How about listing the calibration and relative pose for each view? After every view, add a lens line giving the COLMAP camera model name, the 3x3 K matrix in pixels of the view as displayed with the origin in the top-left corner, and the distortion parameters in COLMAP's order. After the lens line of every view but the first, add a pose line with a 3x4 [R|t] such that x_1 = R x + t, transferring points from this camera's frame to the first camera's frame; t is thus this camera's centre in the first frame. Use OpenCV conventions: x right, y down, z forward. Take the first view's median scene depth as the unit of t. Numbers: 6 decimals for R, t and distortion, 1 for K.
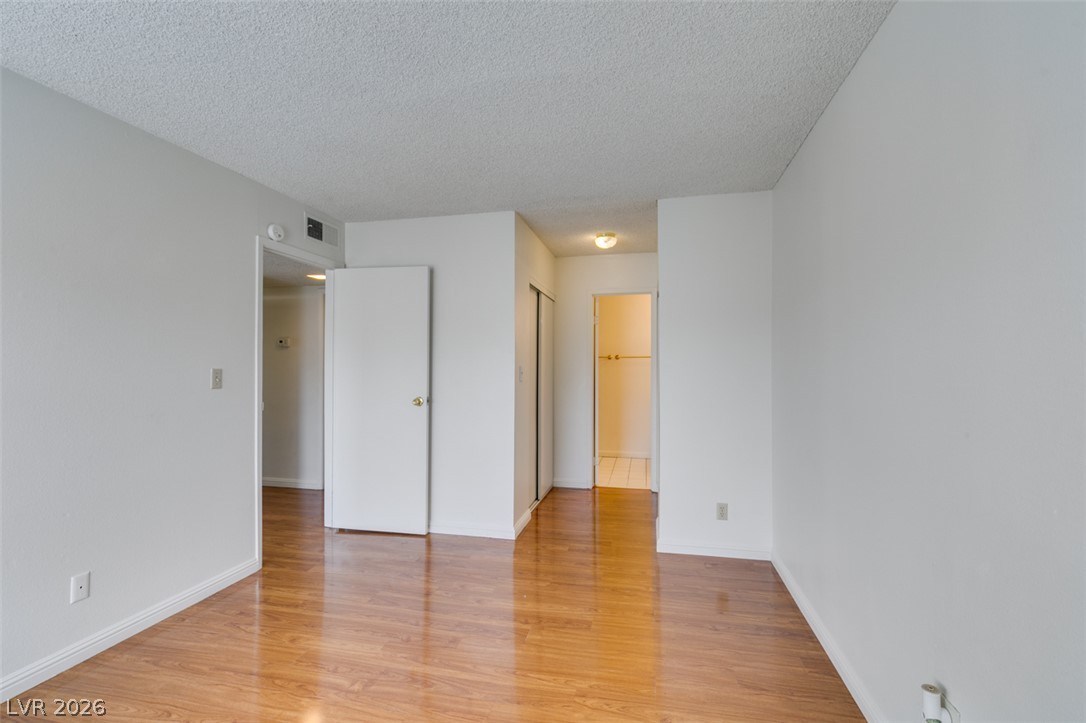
lens RADIAL K [[490.8, 0, 542.5], [0, 490.8, 364.5], [0, 0, 1]] dist [0.002773, -0.000151]
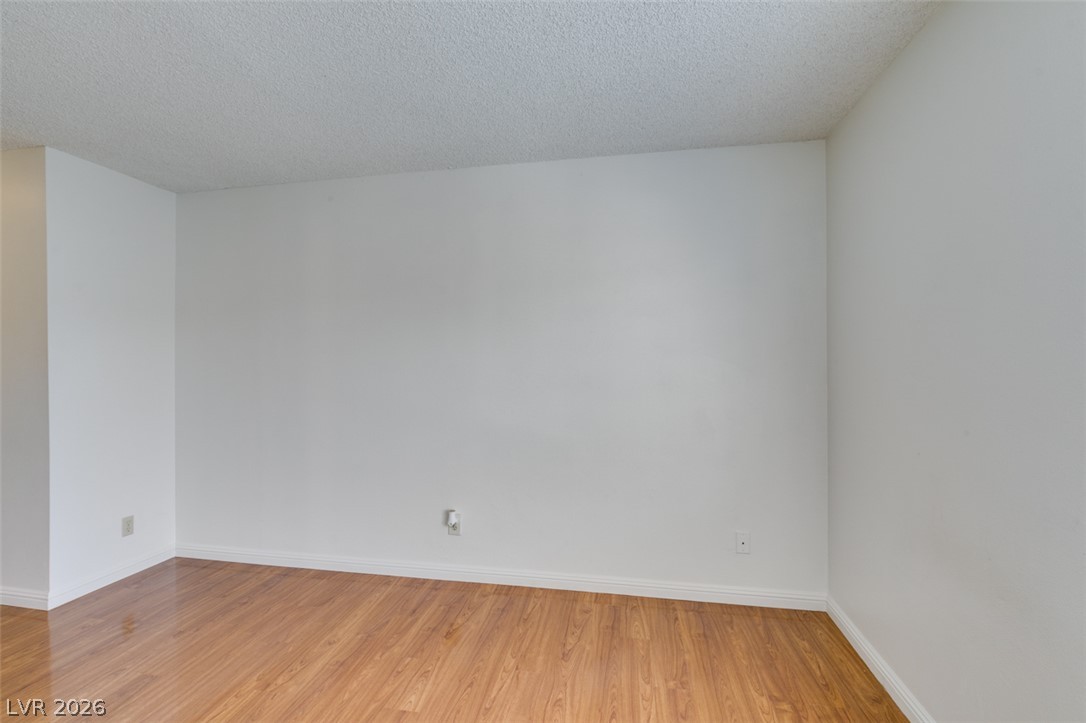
lens RADIAL K [[490.8, 0, 539.1], [0, 490.8, 360.8], [0, 0, 1]] dist [0.002773, -0.000151]
pose [[-0.025695, 0.003890, 0.999662, -0.762723], [0.001715, 0.999991, -0.003847, -0.000464], [-0.999668, 0.001616, -0.025701, 0.361559]]
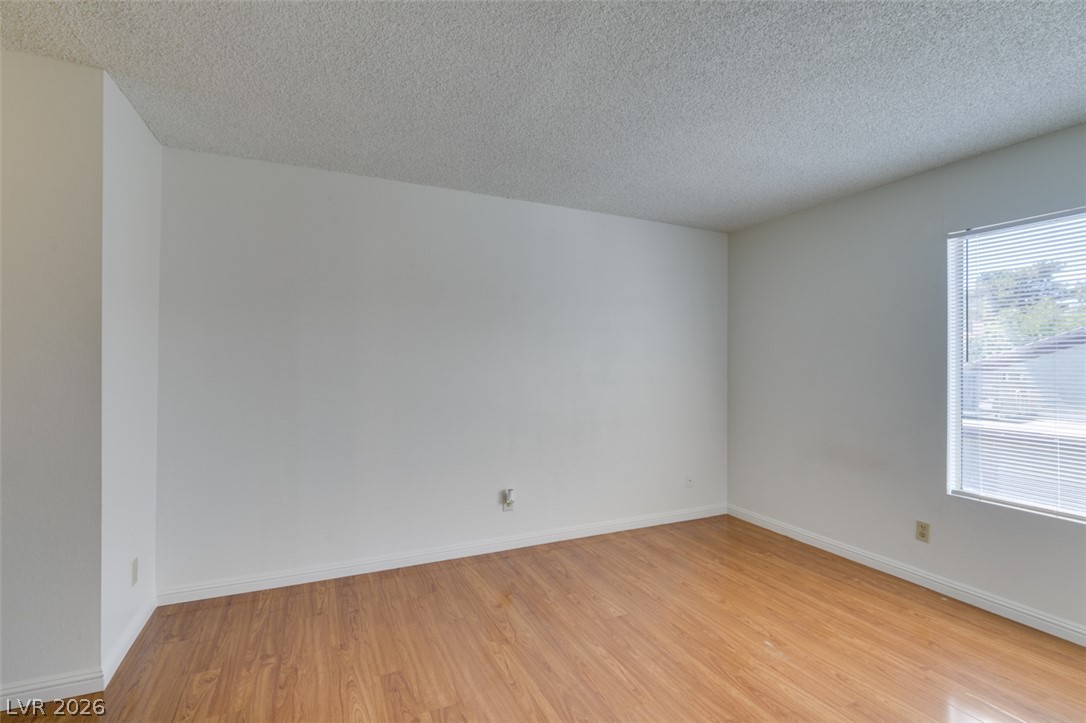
lens RADIAL K [[490.8, 0, 538.2], [0, 490.8, 363.0], [0, 0, 1]] dist [0.002773, -0.000151]
pose [[-0.603797, 0.000539, 0.797138, -0.725648], [-0.006689, 0.999961, -0.005742, 0.005564], [-0.797110, -0.008799, -0.603770, 1.317112]]
